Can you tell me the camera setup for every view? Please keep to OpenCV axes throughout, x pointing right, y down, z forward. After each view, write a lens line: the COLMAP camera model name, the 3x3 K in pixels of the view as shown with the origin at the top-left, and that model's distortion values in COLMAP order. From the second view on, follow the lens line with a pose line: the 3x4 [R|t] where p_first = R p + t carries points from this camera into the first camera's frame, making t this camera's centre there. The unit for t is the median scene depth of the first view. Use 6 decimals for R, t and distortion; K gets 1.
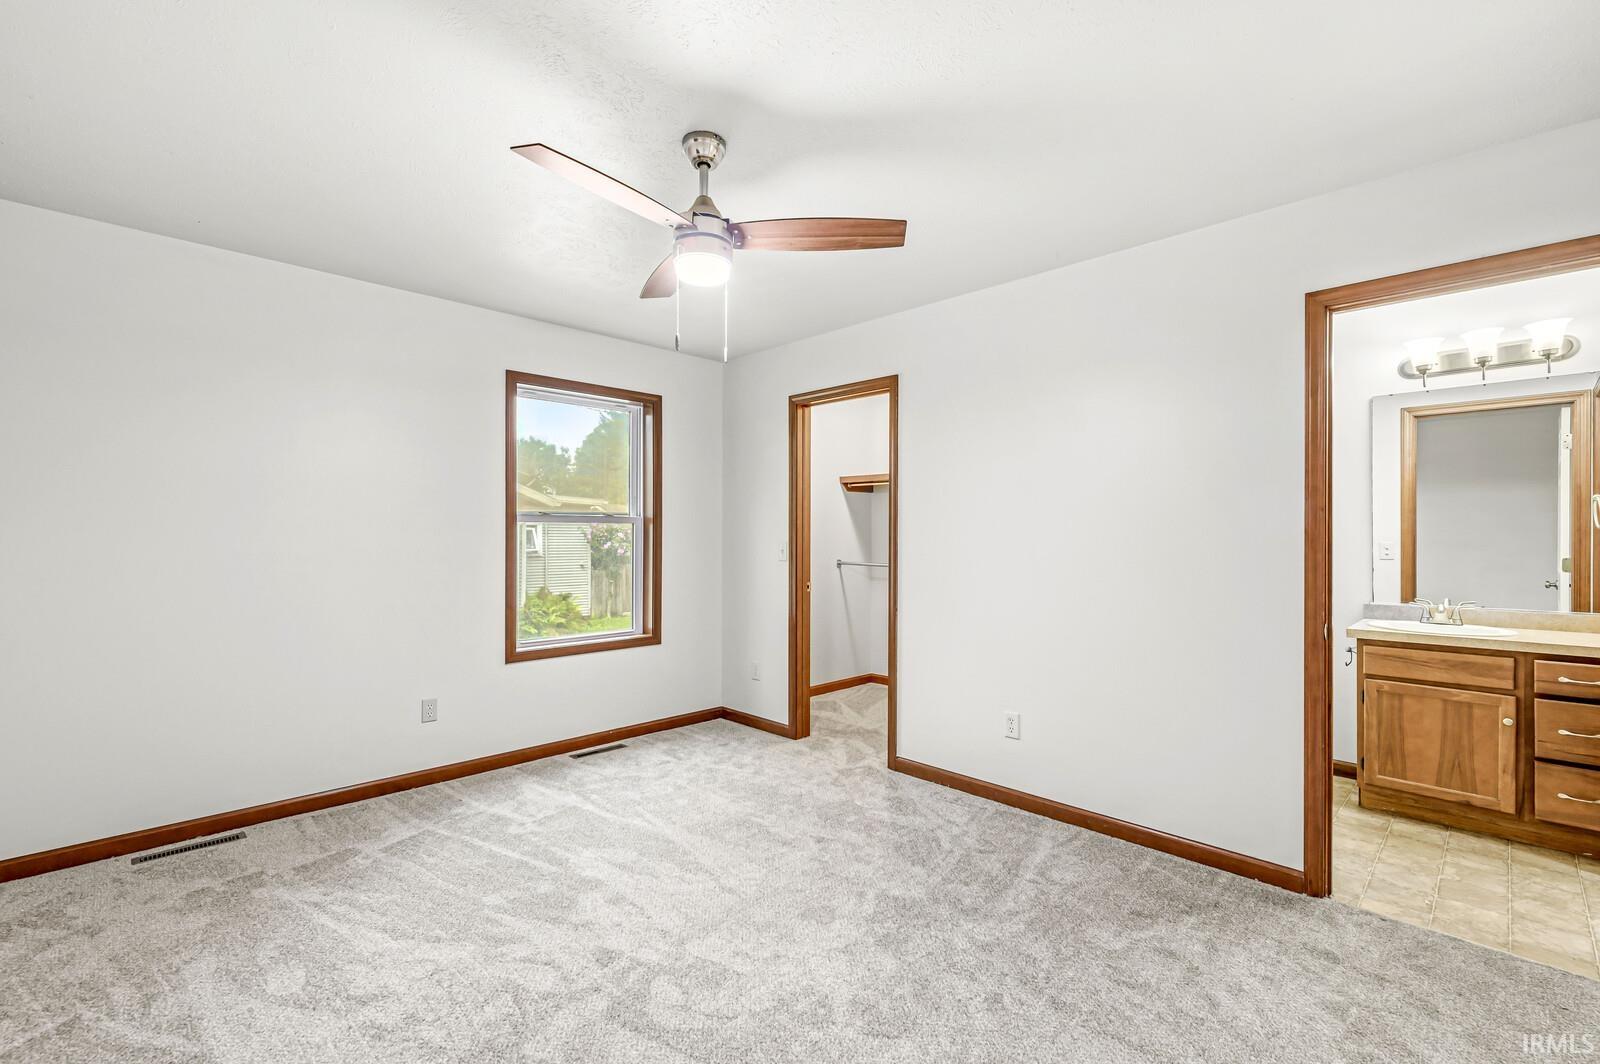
lens RADIAL K [[692.9, 0, 801.9], [0, 692.9, 528.6], [0, 0, 1]] dist [0.003312, -0.000072]
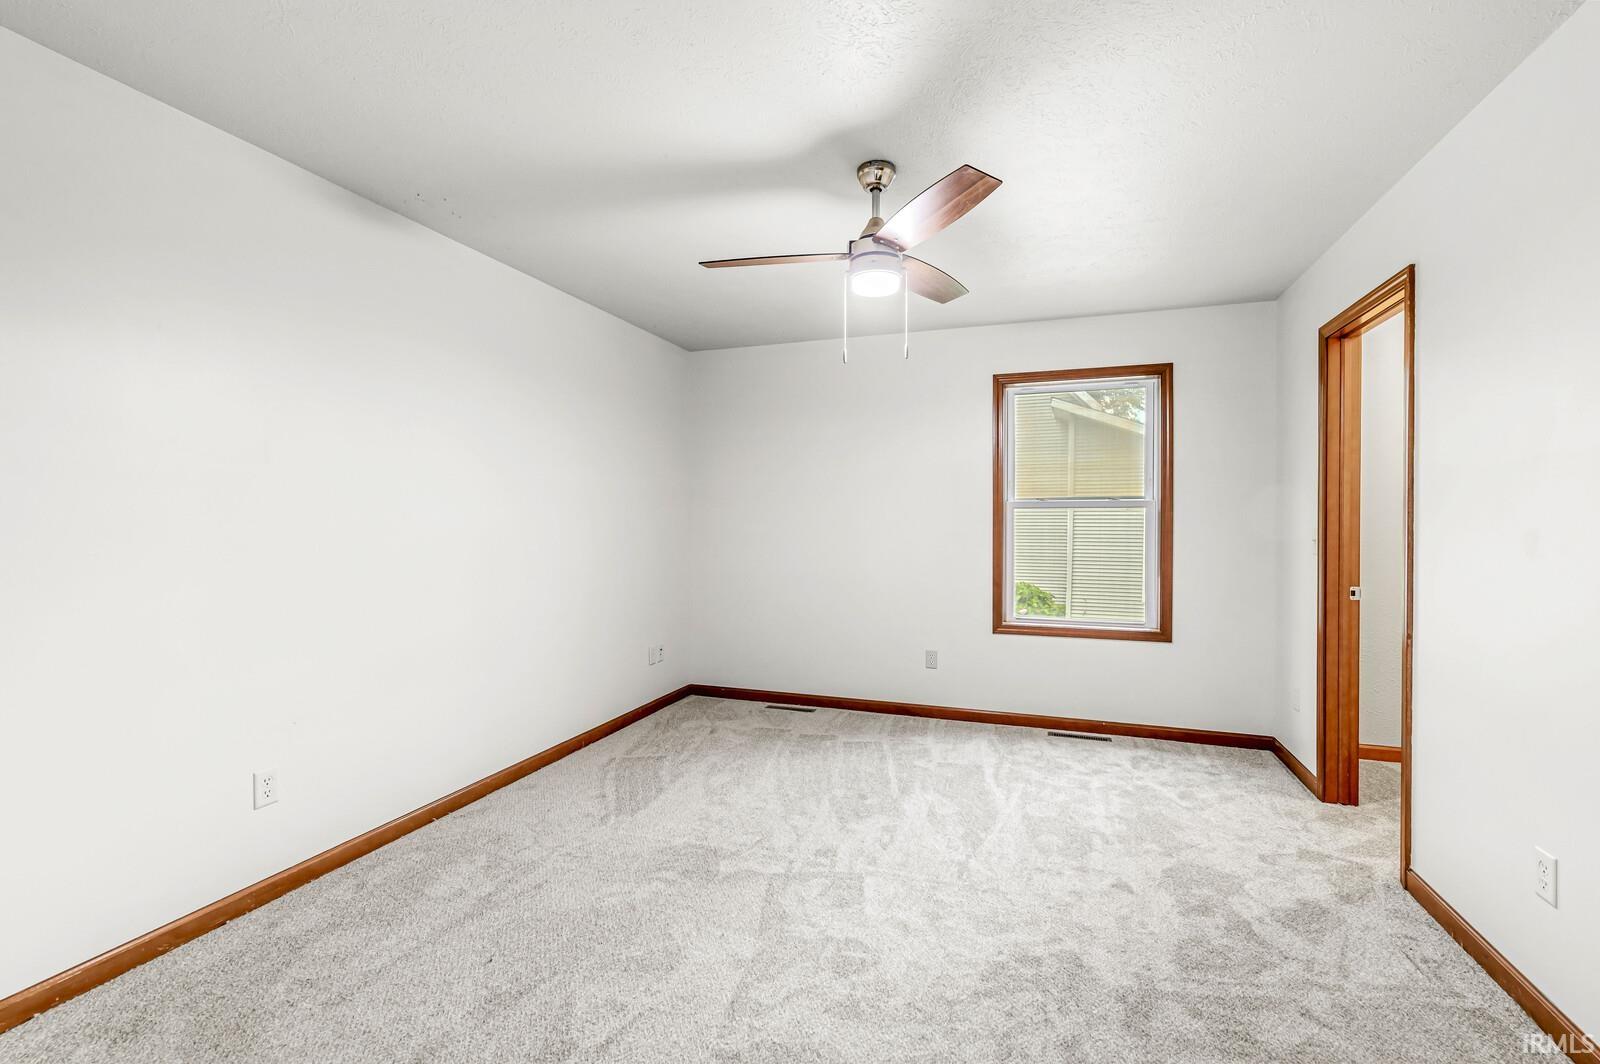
lens RADIAL K [[692.9, 0, 810.3], [0, 692.9, 522.5], [0, 0, 1]] dist [0.003312, -0.000072]
pose [[0.448837, 0.003278, -0.893608, 0.493187], [0.008337, 0.999934, 0.007856, 0.001280], [0.893575, -0.010976, 0.448780, 0.240811]]
